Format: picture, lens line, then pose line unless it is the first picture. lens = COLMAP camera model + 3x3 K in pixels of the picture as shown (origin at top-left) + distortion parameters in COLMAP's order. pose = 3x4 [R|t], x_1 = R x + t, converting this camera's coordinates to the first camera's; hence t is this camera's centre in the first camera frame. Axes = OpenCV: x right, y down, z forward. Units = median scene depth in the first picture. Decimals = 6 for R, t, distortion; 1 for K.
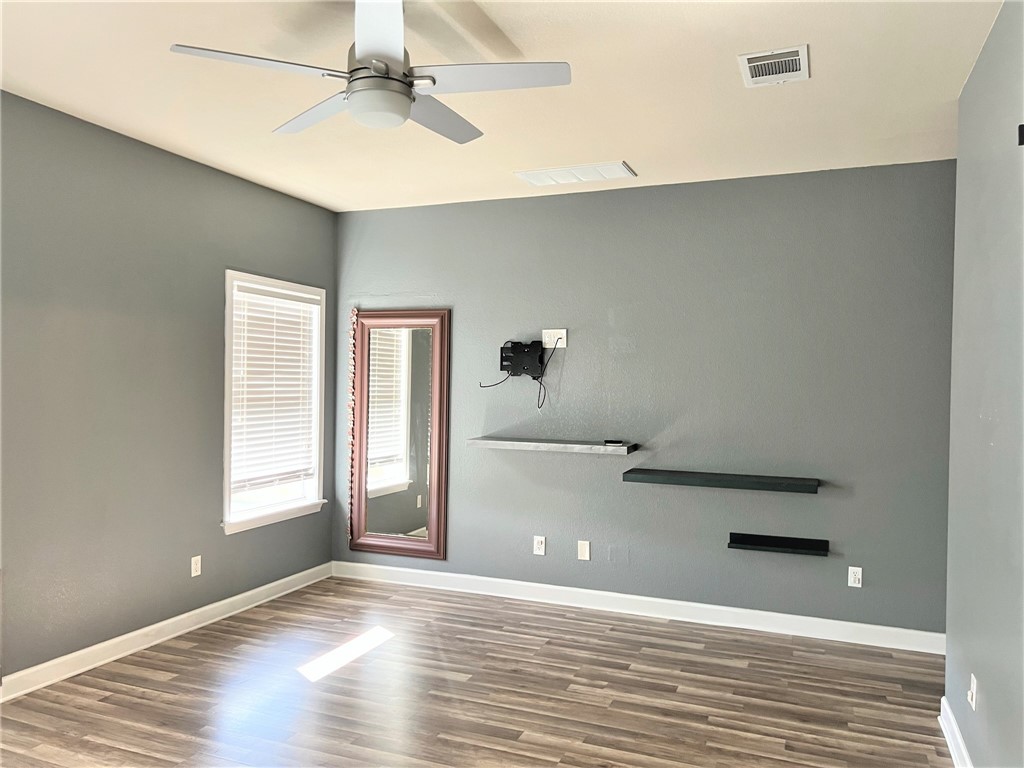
lens RADIAL K [[762.9, 0, 514.5], [0, 762.9, 388.6], [0, 0, 1]] dist [0.082104, -0.086937]
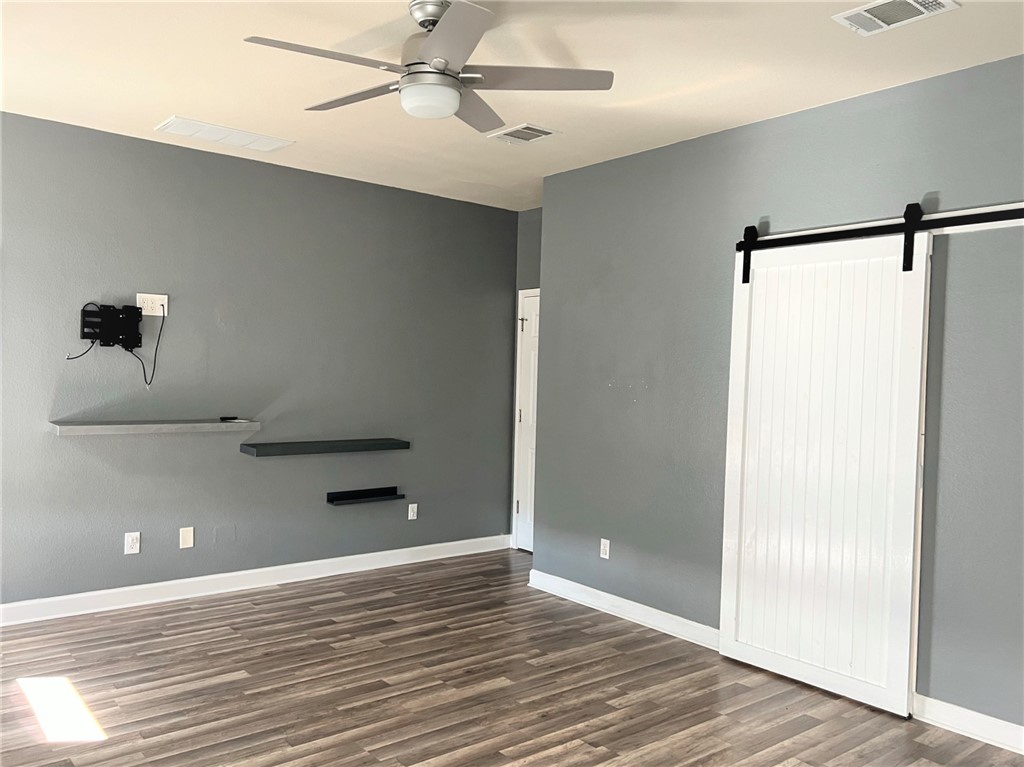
lens RADIAL K [[762.9, 0, 514.5], [0, 762.9, 388.1], [0, 0, 1]] dist [0.082104, -0.086937]
pose [[0.518811, -0.016568, 0.854729, -0.580779], [-0.005740, 0.999722, 0.022863, 0.008600], [-0.854870, -0.016767, 0.518571, 0.210353]]
